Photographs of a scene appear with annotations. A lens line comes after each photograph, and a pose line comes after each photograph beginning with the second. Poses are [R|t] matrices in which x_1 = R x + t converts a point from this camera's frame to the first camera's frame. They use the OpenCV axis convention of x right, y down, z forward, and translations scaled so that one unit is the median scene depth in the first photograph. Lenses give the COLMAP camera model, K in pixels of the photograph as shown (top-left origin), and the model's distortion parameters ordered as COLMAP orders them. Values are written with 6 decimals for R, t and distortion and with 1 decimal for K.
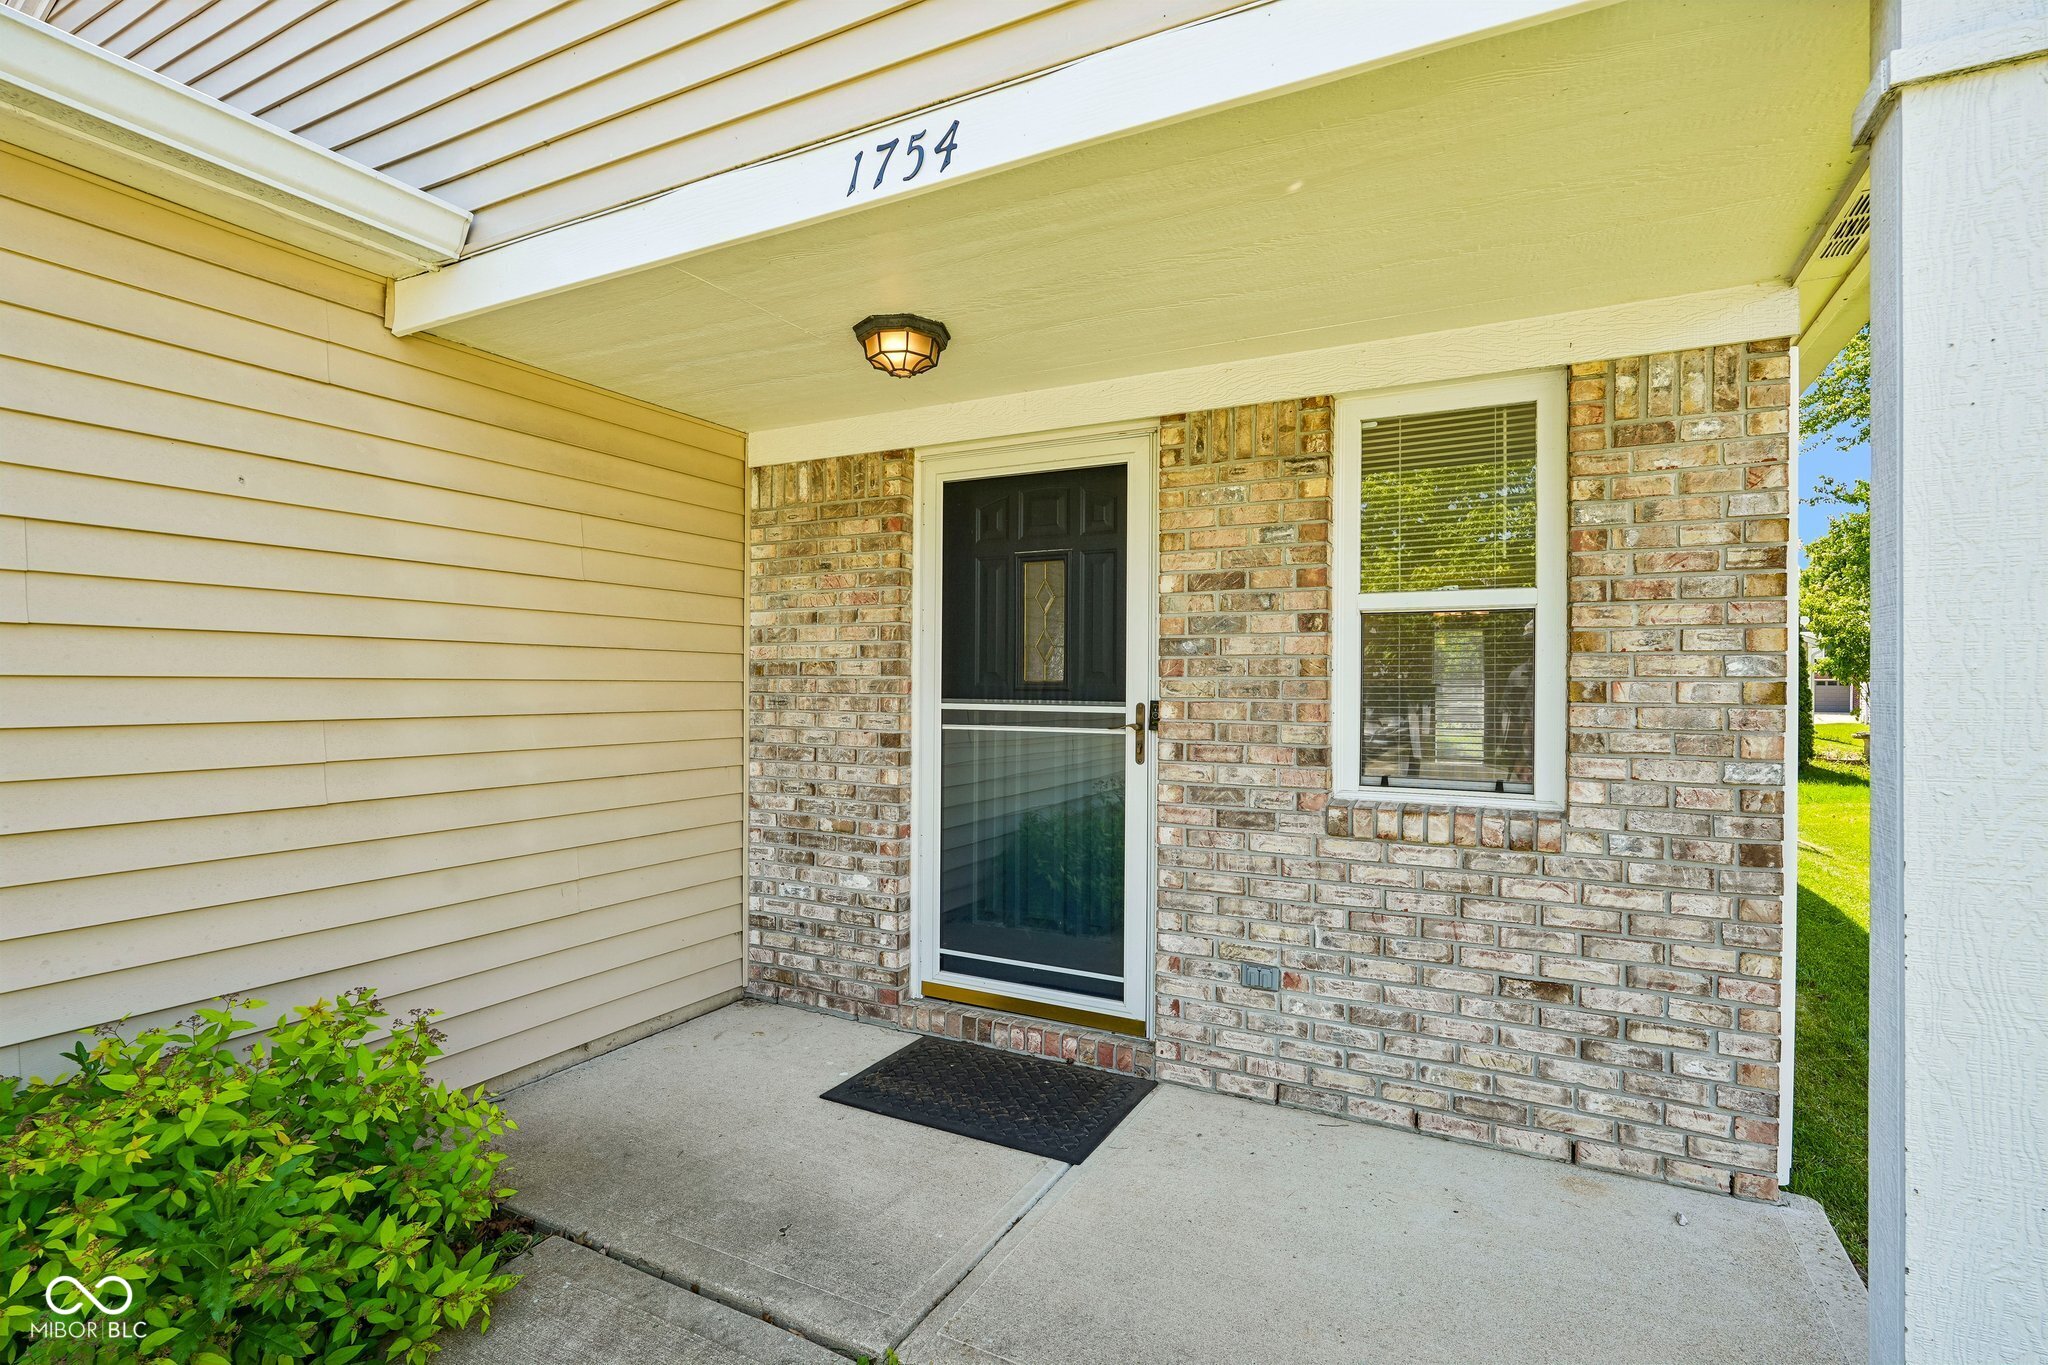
lens RADIAL K [[982.1, 0, 1024.0], [0, 982.1, 682.5], [0, 0, 1]] dist [-0.000078, -0.000048]
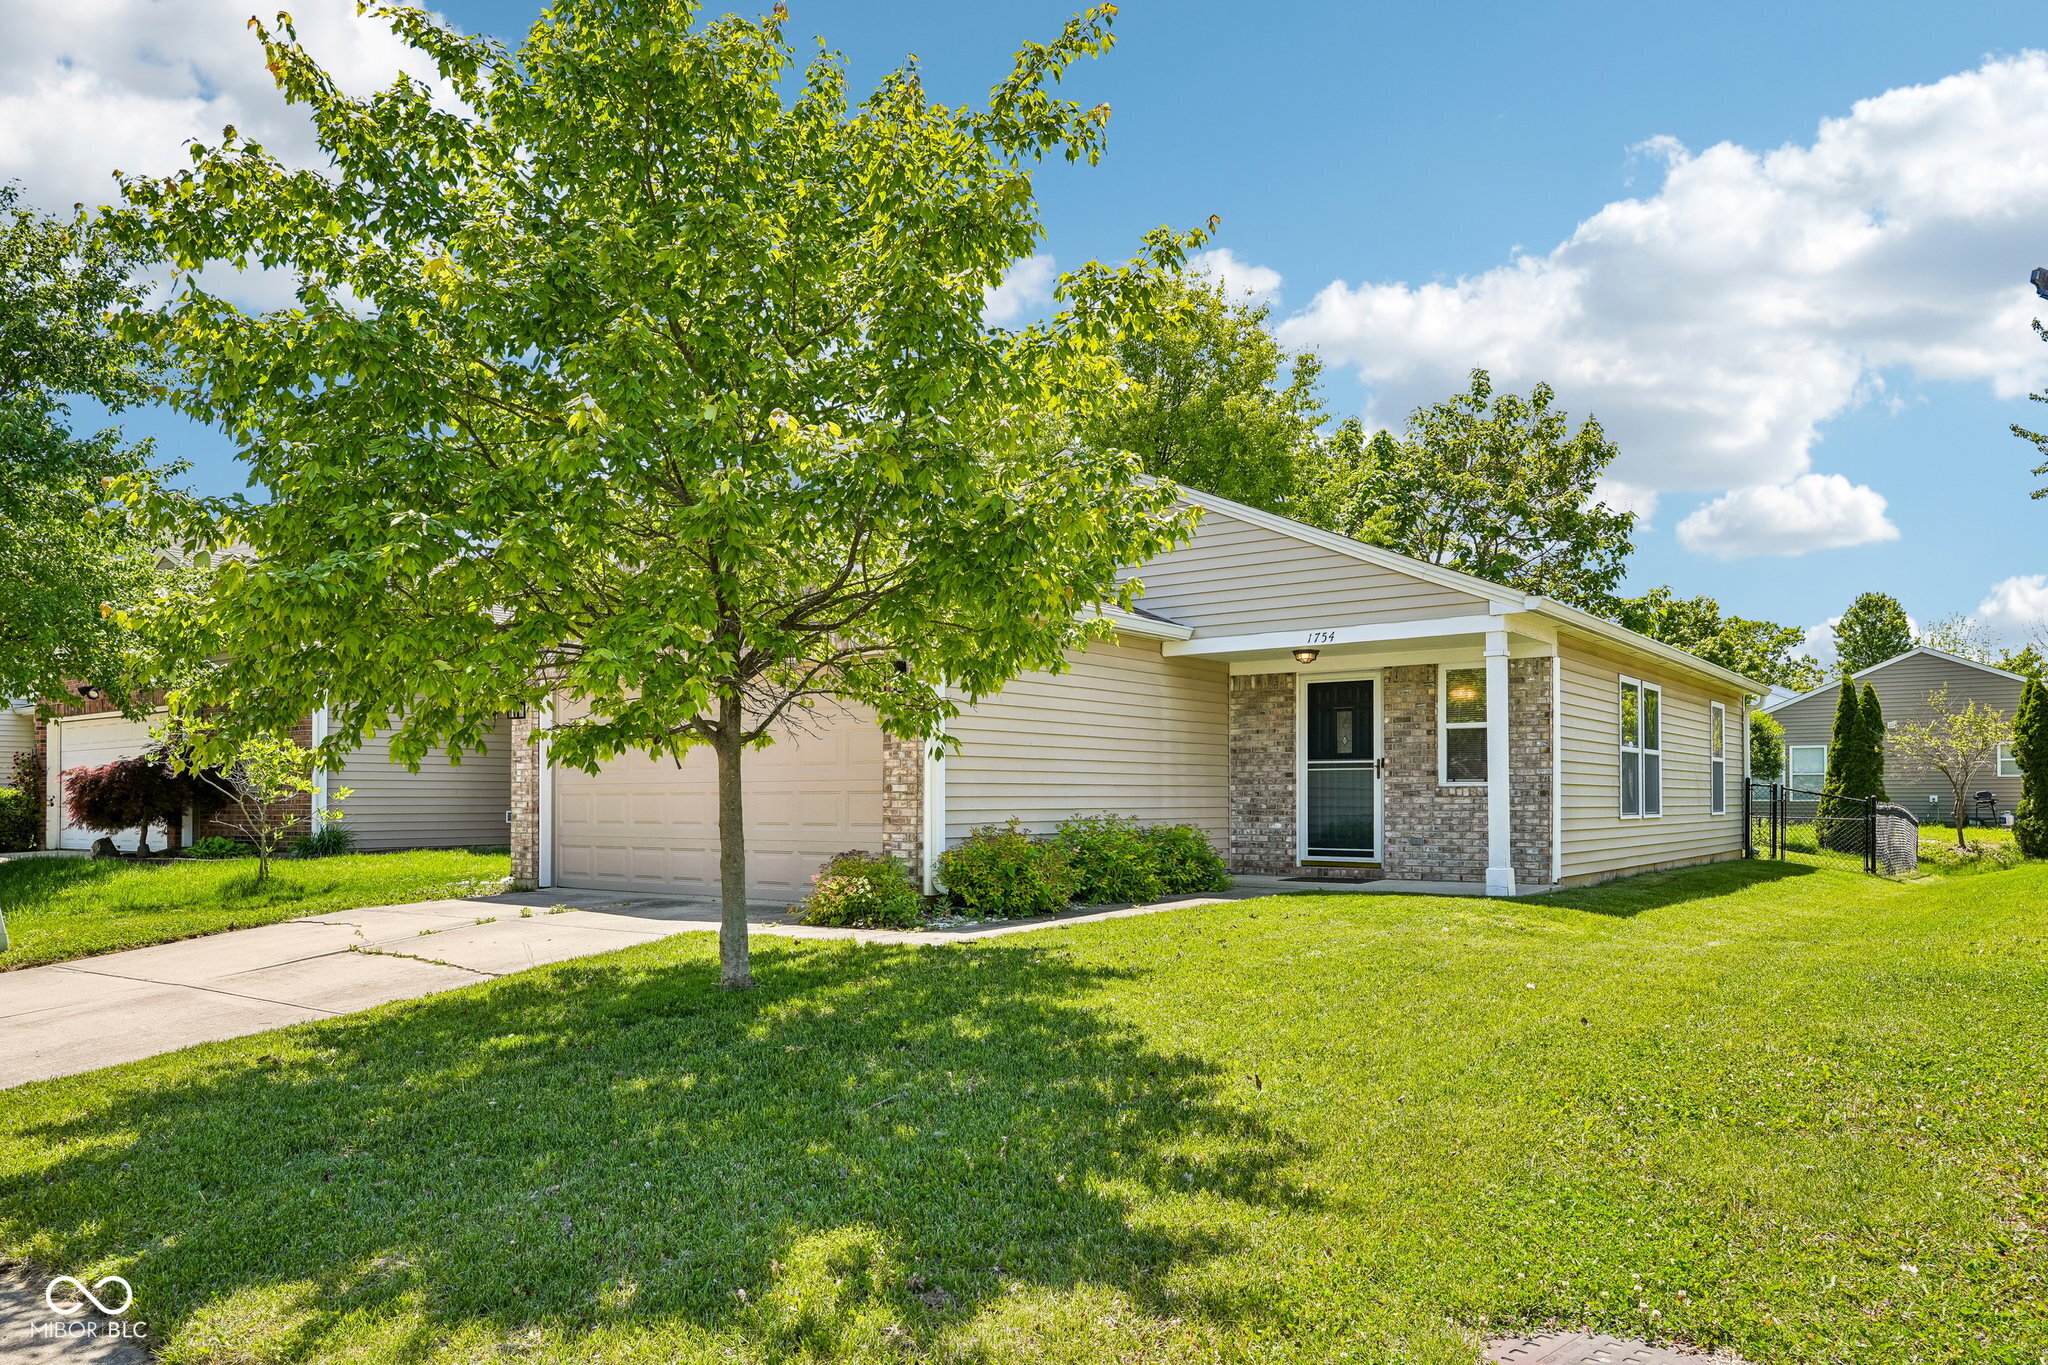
lens RADIAL K [[1404.8, 0, 1024.7], [0, 1404.8, 793.9], [0, 0, 1]] dist [-0.000145, 0.000103]
pose [[0.988027, -0.009914, -0.153962, -0.292790], [0.010016, 0.999950, -0.000113, 0.117873], [0.153955, -0.001430, 0.988077, -3.441529]]
